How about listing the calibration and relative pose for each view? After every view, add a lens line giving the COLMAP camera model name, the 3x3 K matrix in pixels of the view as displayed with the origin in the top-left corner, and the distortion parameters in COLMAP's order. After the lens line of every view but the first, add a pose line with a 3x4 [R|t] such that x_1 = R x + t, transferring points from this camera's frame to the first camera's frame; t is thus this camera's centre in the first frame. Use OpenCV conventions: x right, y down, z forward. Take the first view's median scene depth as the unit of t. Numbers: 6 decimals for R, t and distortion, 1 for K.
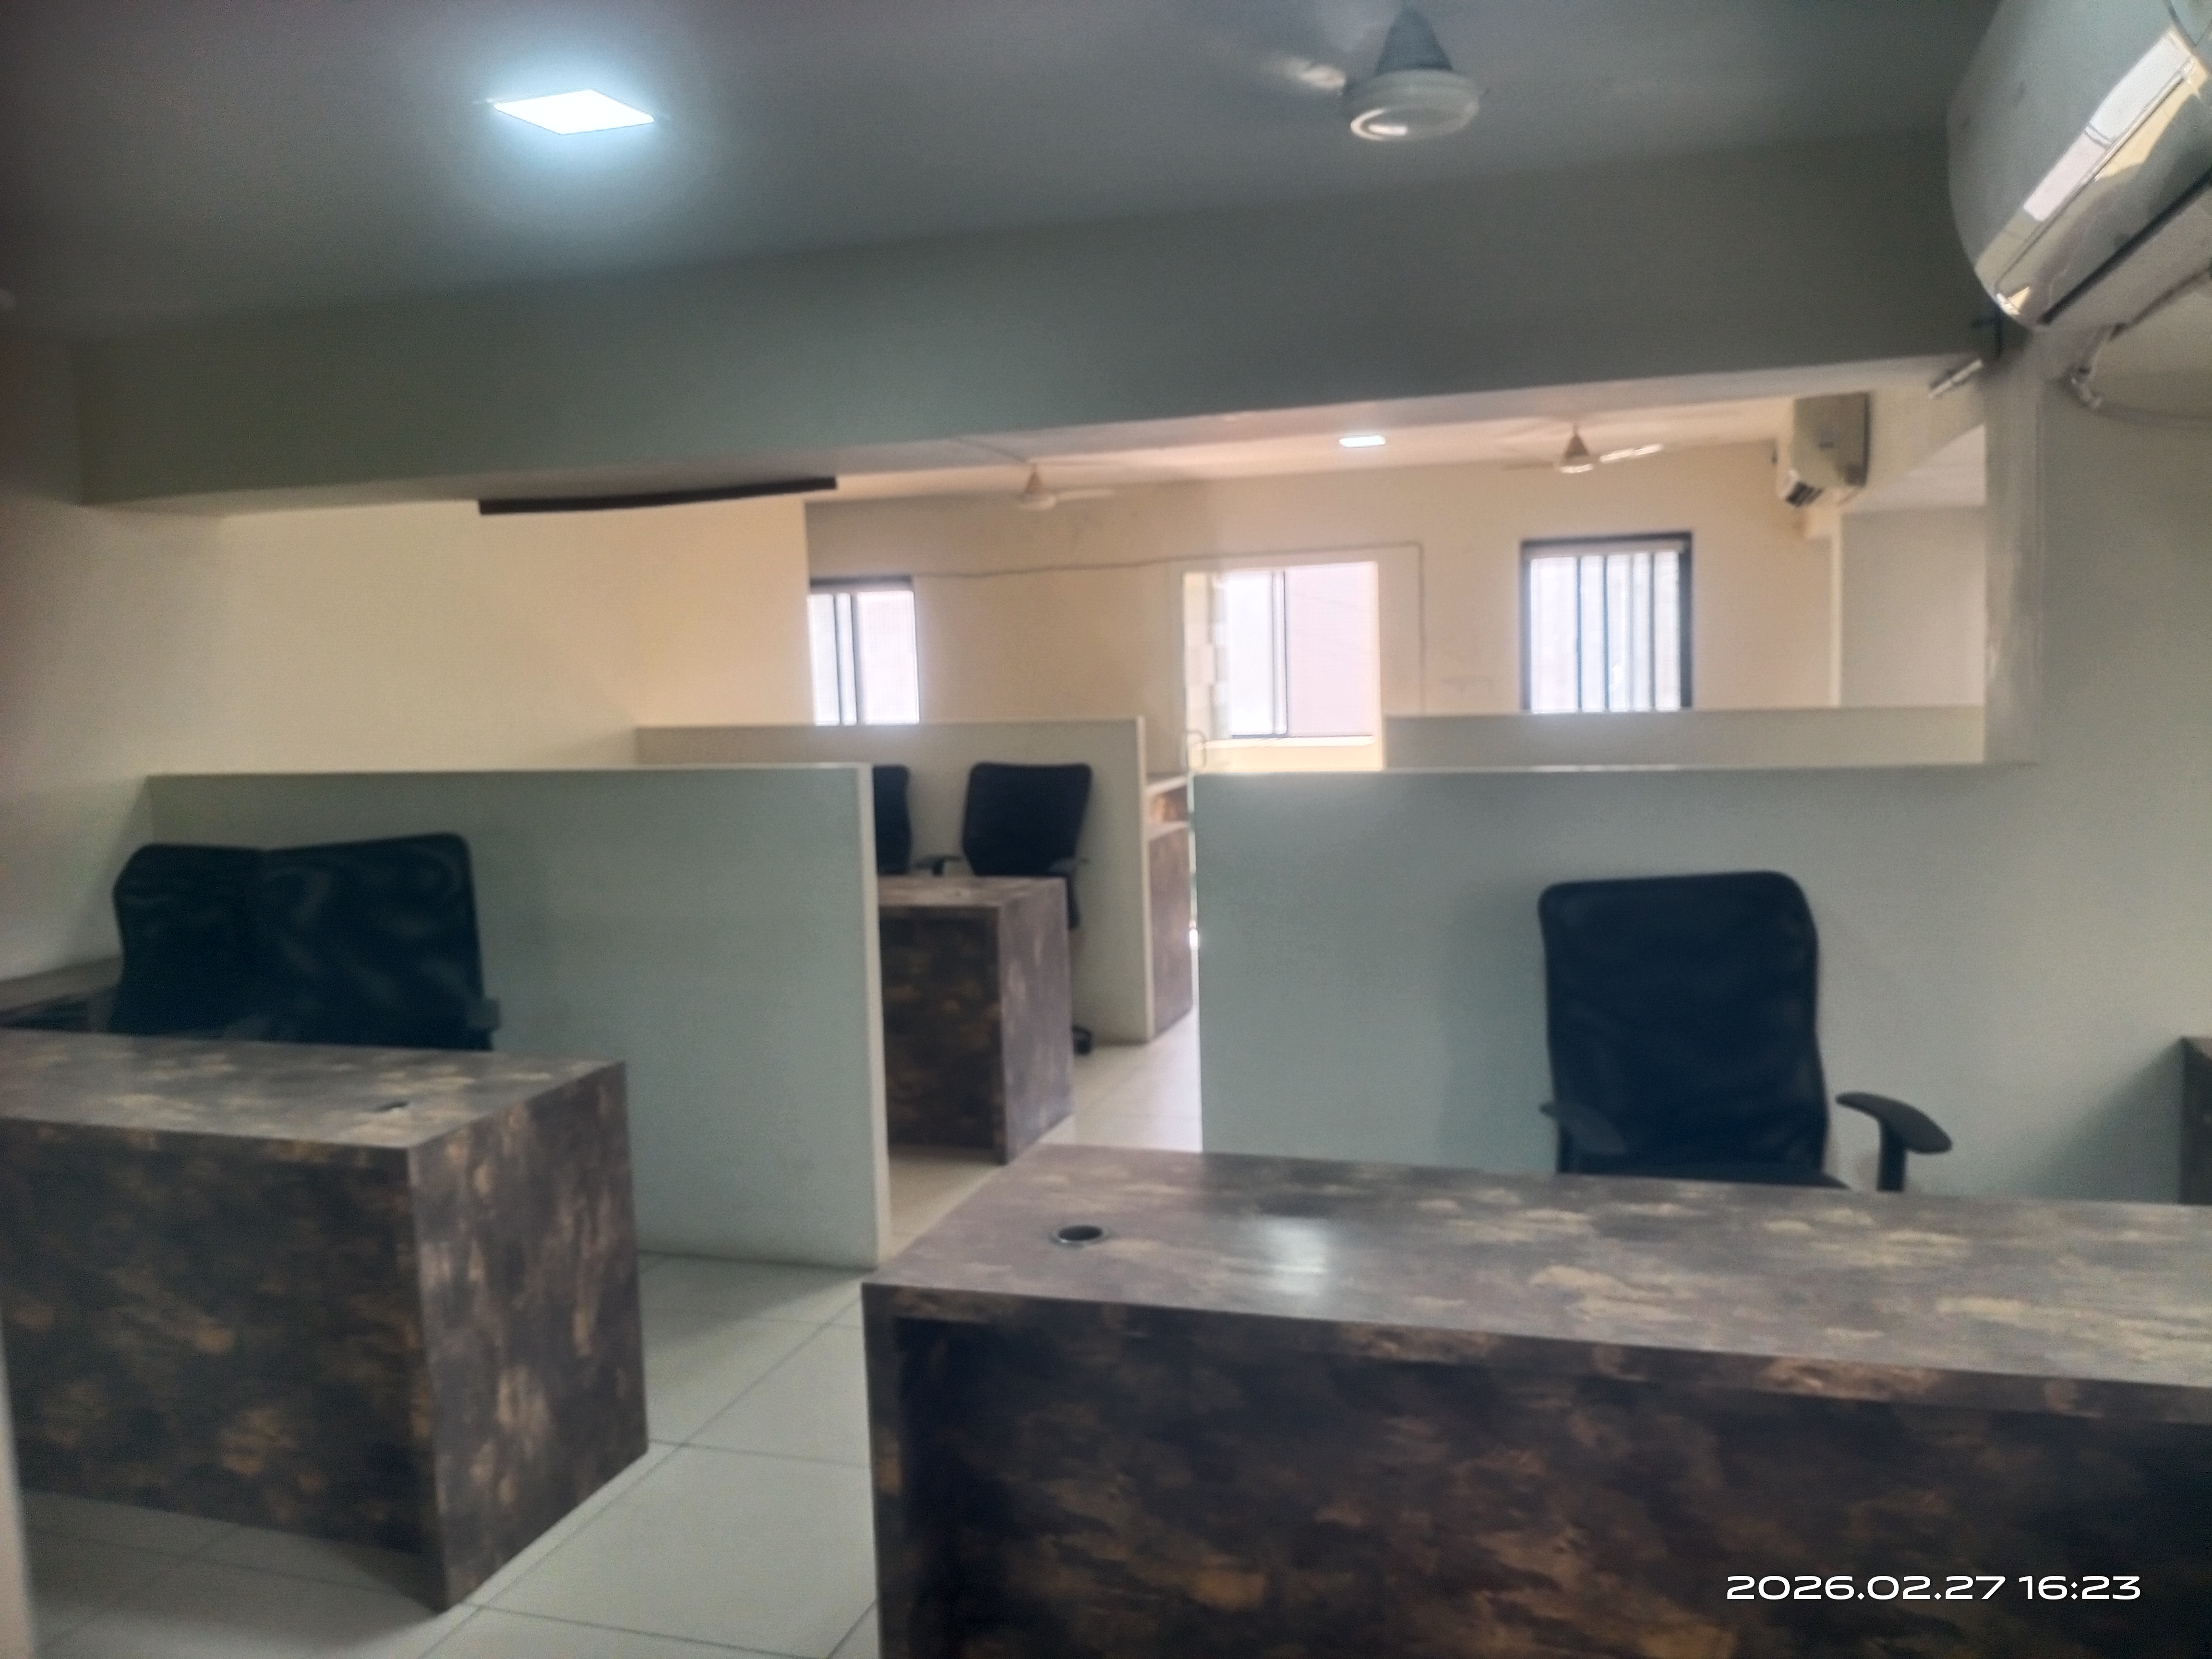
lens RADIAL K [[1851.3, 0, 1106.0], [0, 1851.3, 829.5], [0, 0, 1]] dist [0.070246, -0.179535]
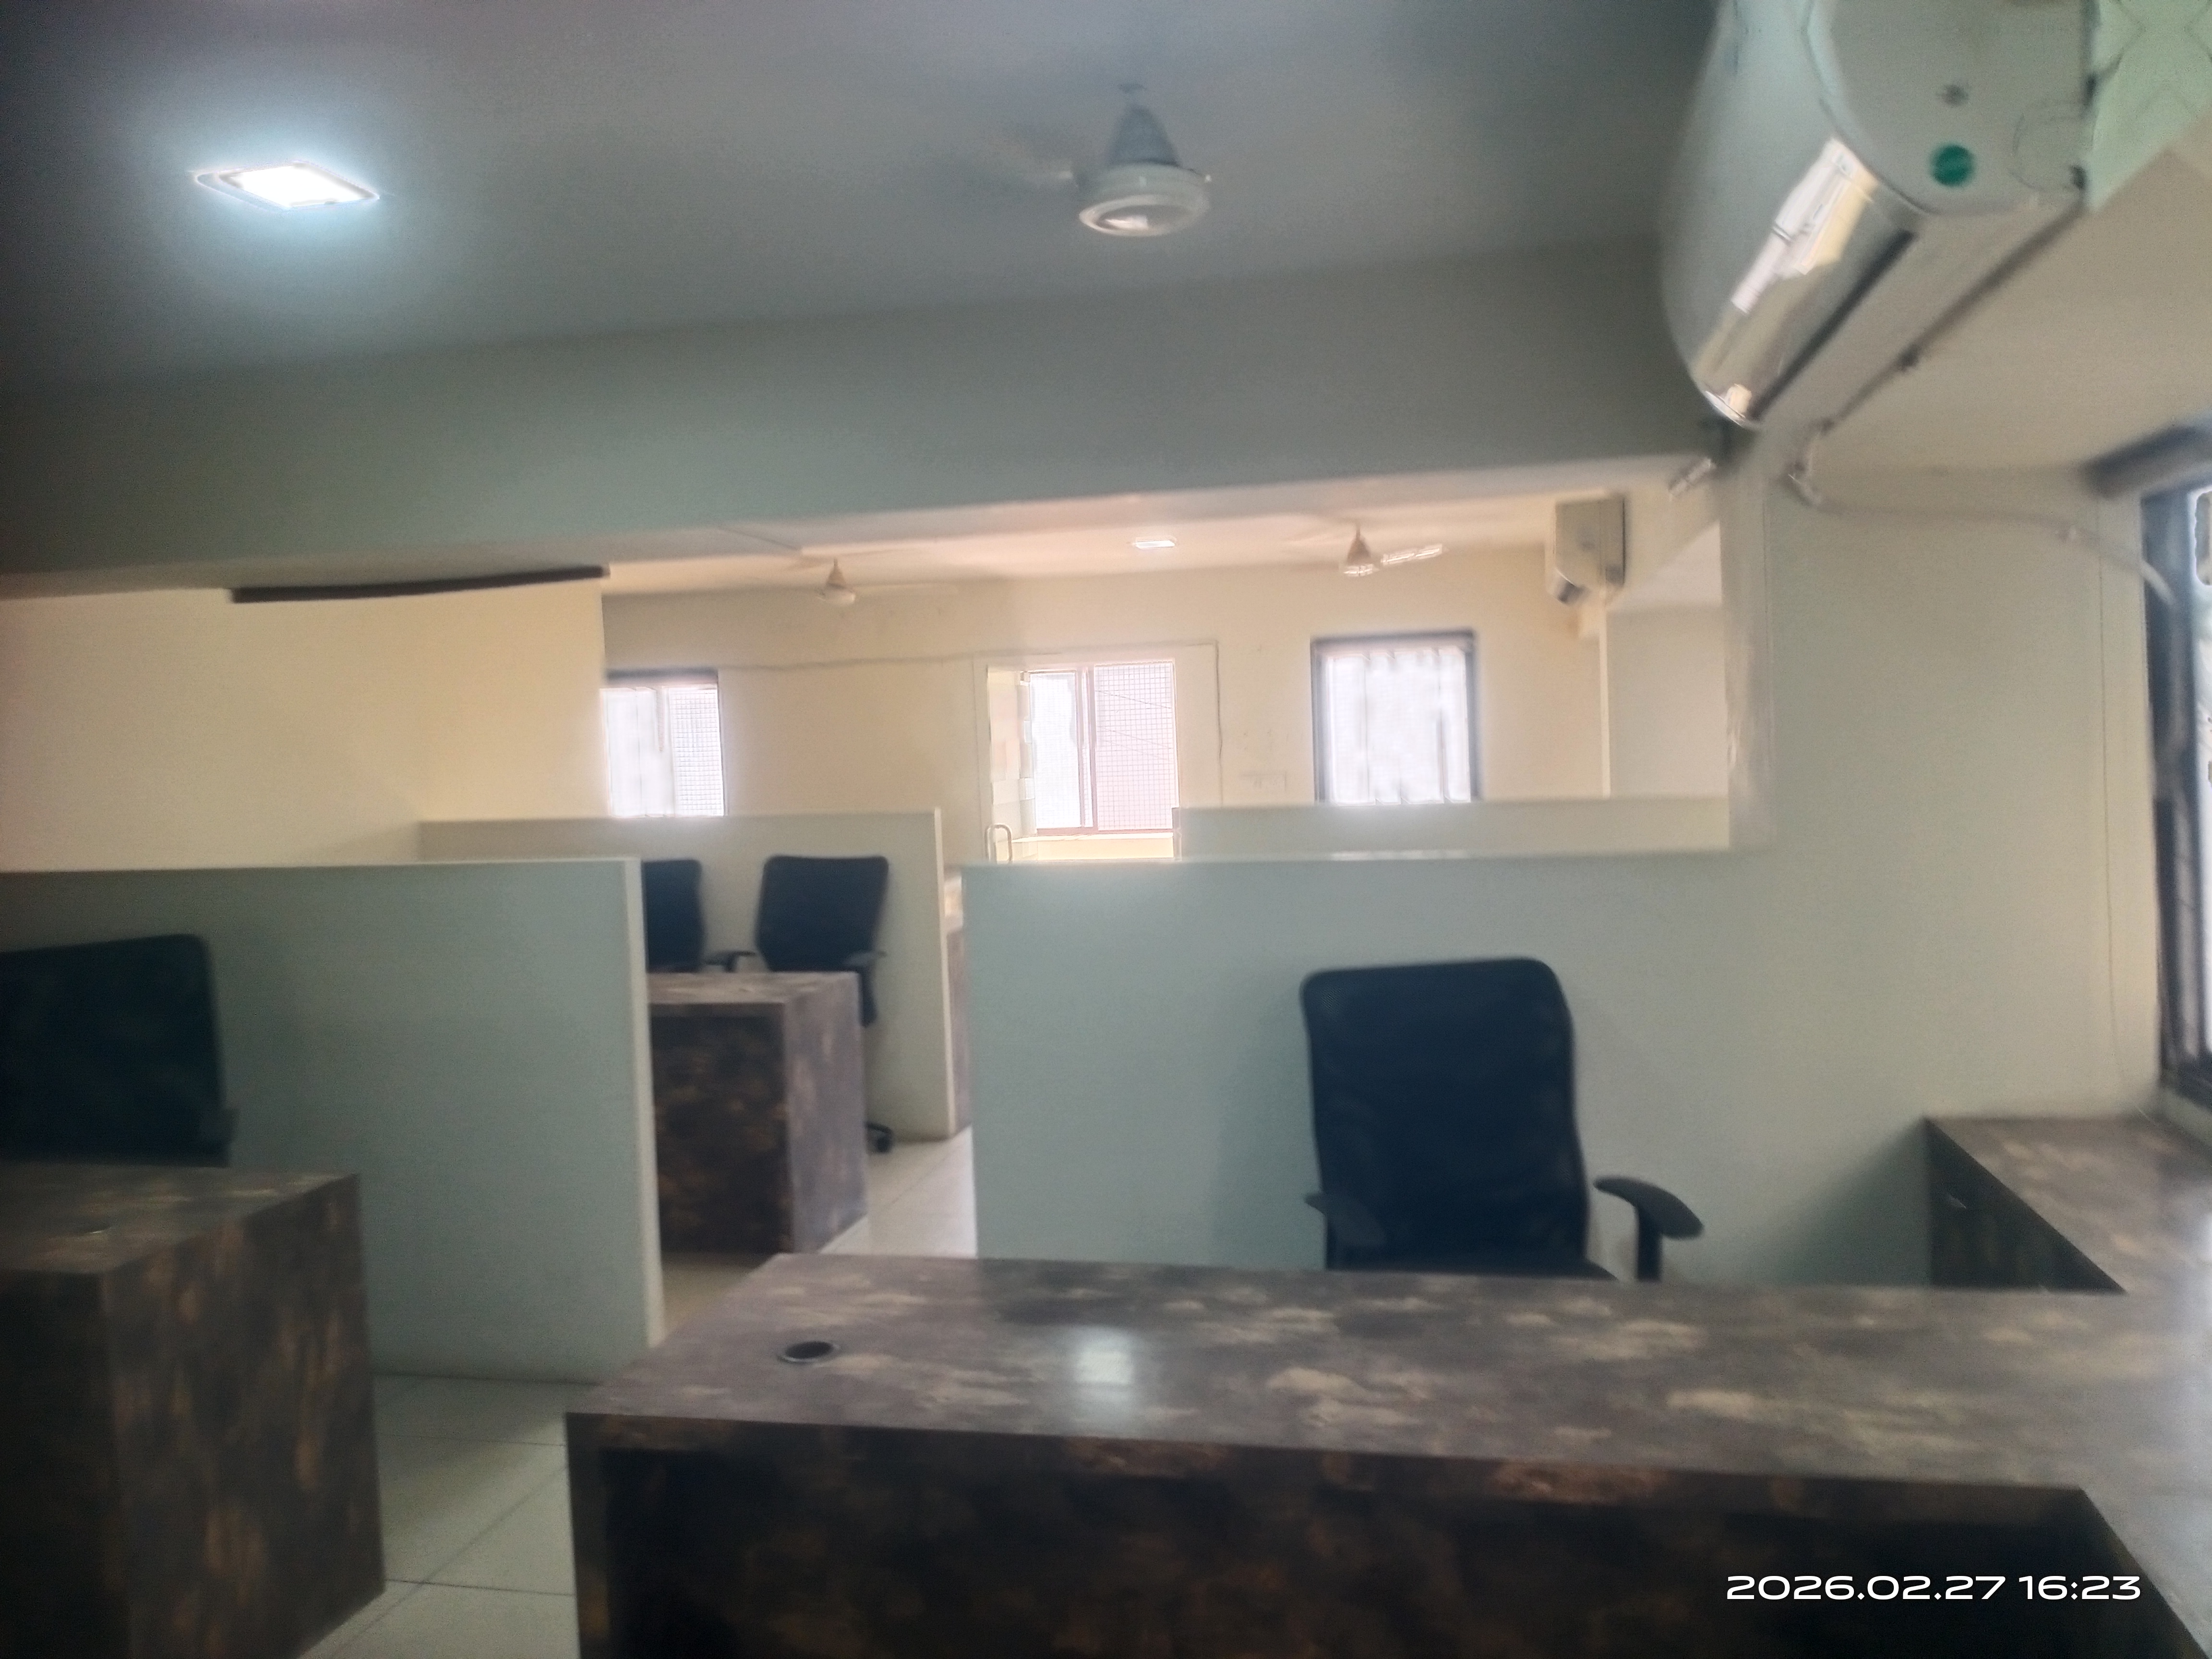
lens RADIAL K [[1822.7, 0, 1105.7], [0, 1822.7, 804.2], [0, 0, 1]] dist [0.069097, -0.166130]
pose [[0.995757, -0.003865, 0.091936, 0.037192], [0.009849, 0.997855, -0.064722, 0.001476], [-0.091489, 0.065353, 0.993659, 0.027212]]
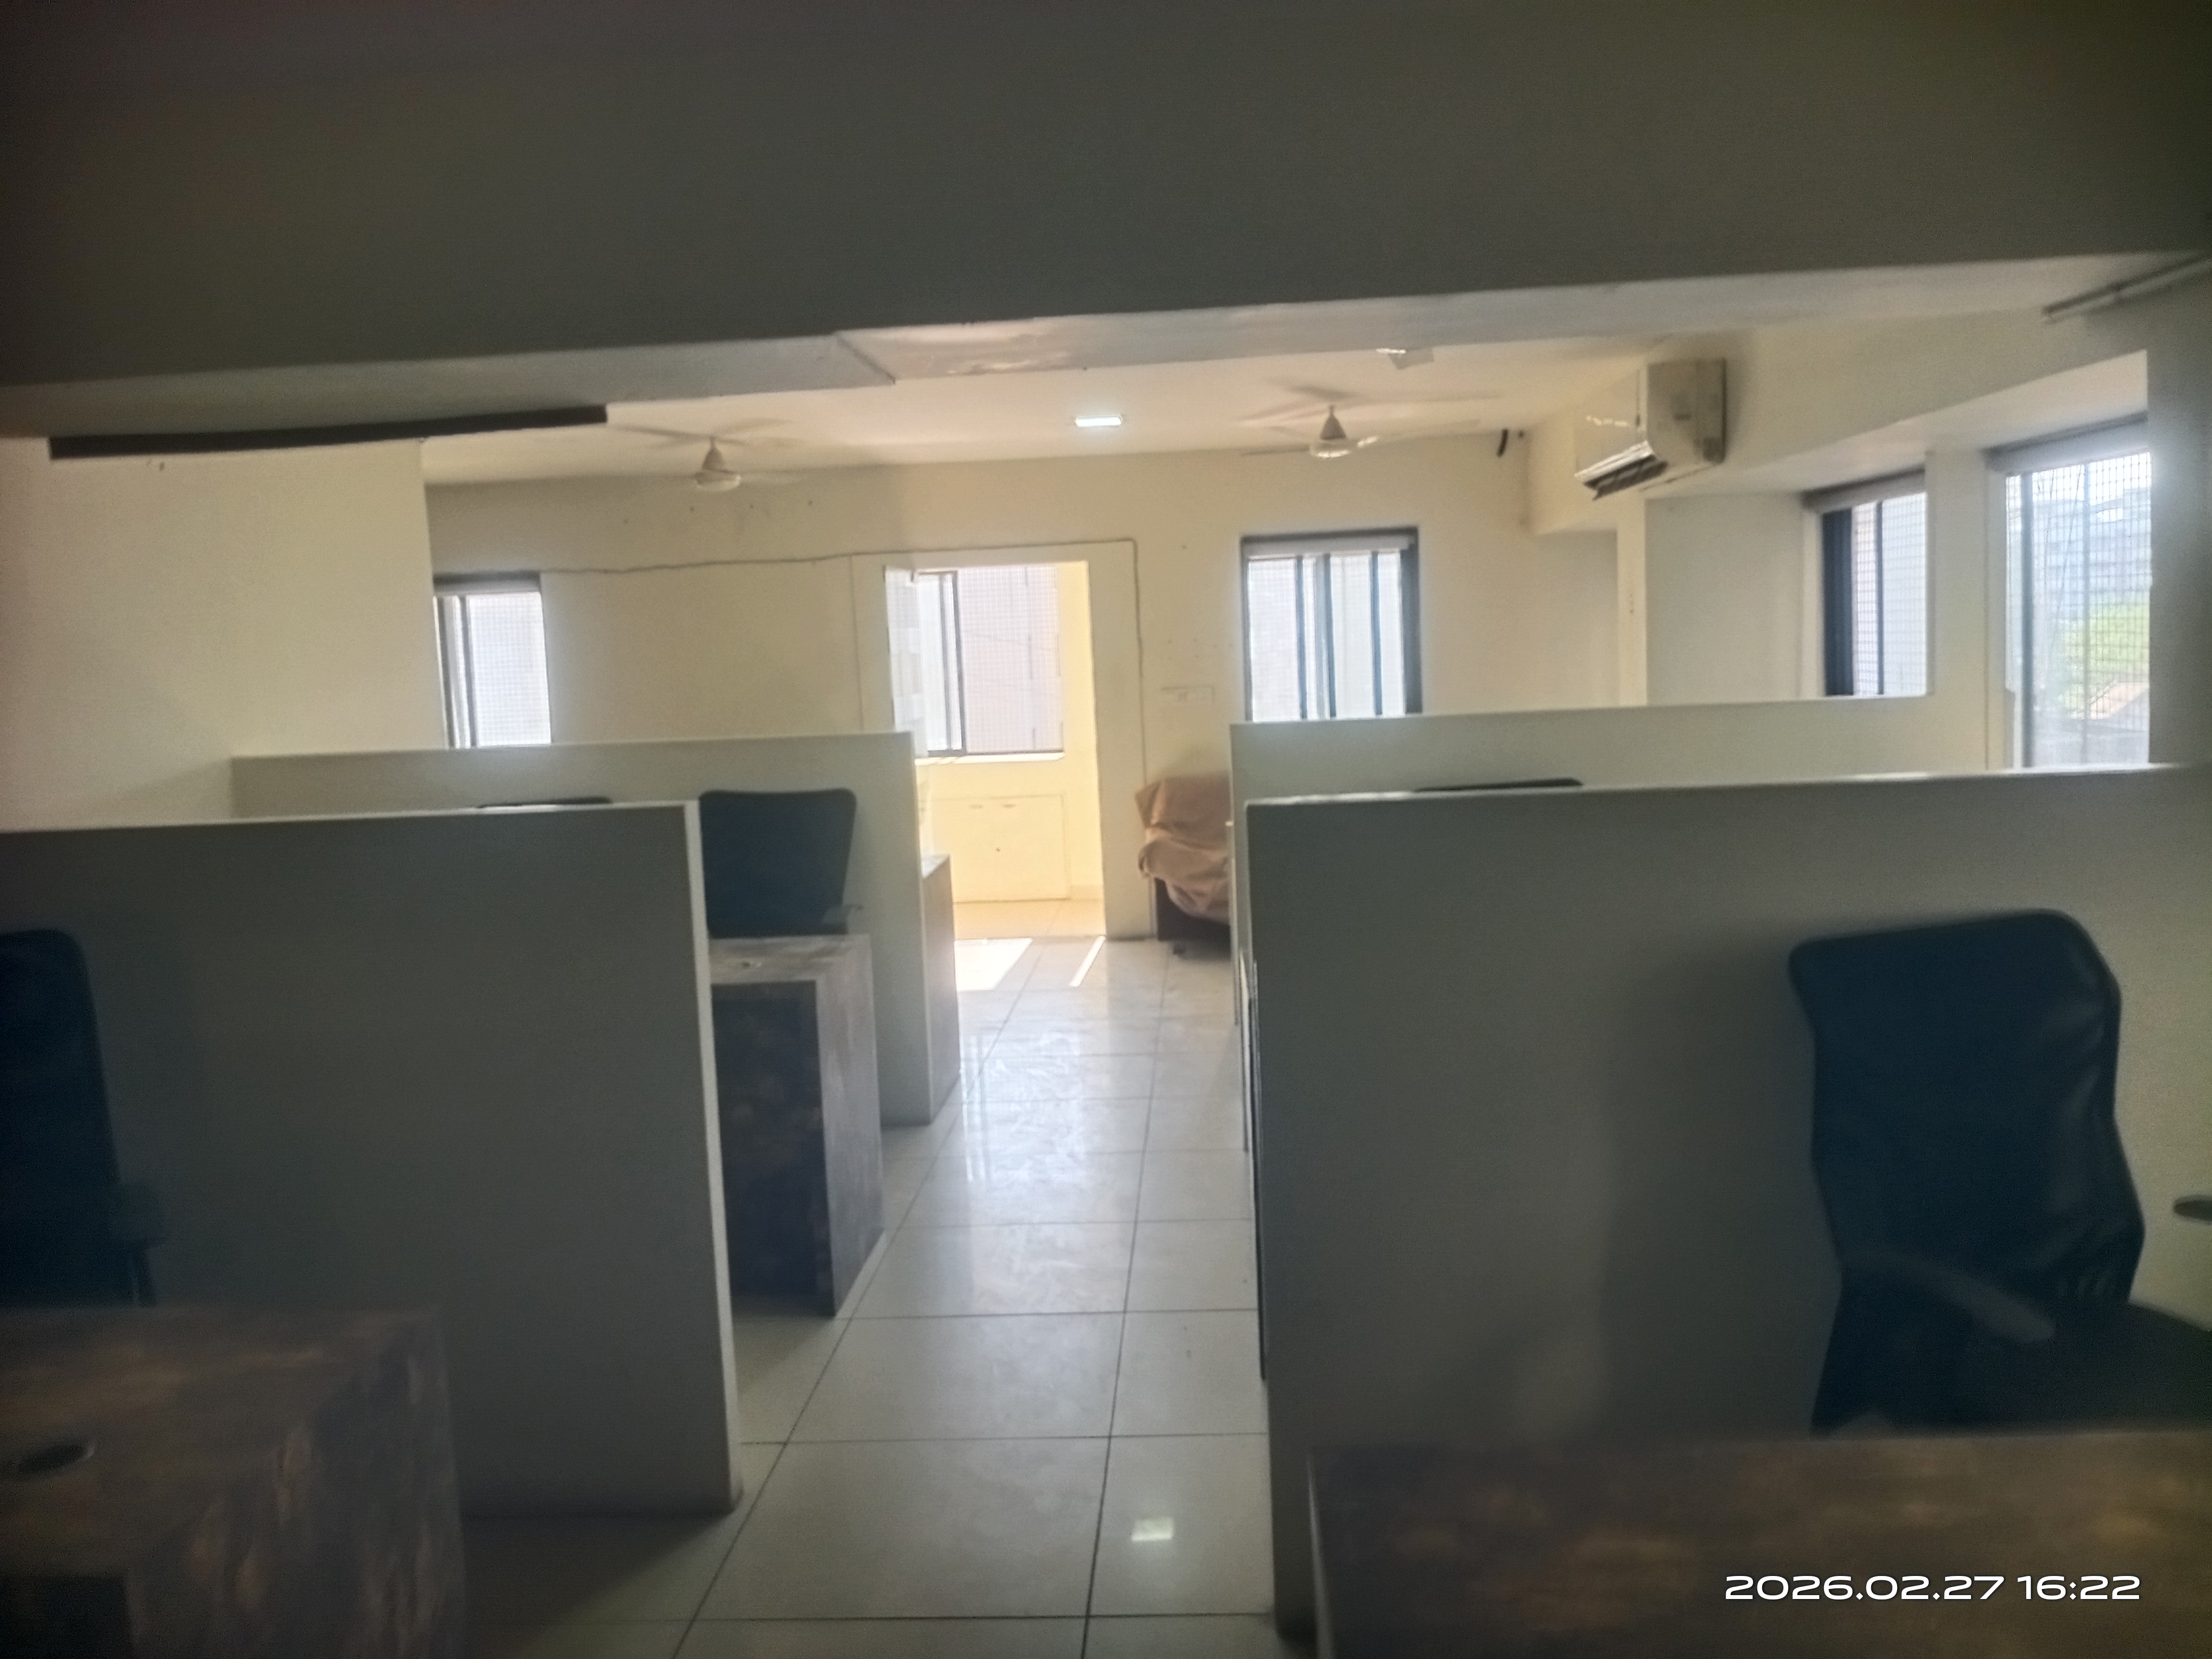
lens RADIAL K [[1822.7, 0, 1105.7], [0, 1822.7, 804.2], [0, 0, 1]] dist [0.069097, -0.166130]
pose [[0.967009, -0.029722, 0.253001, -0.183390], [0.035652, 0.999186, -0.018889, -0.017333], [-0.252234, 0.027286, 0.967281, 0.338151]]
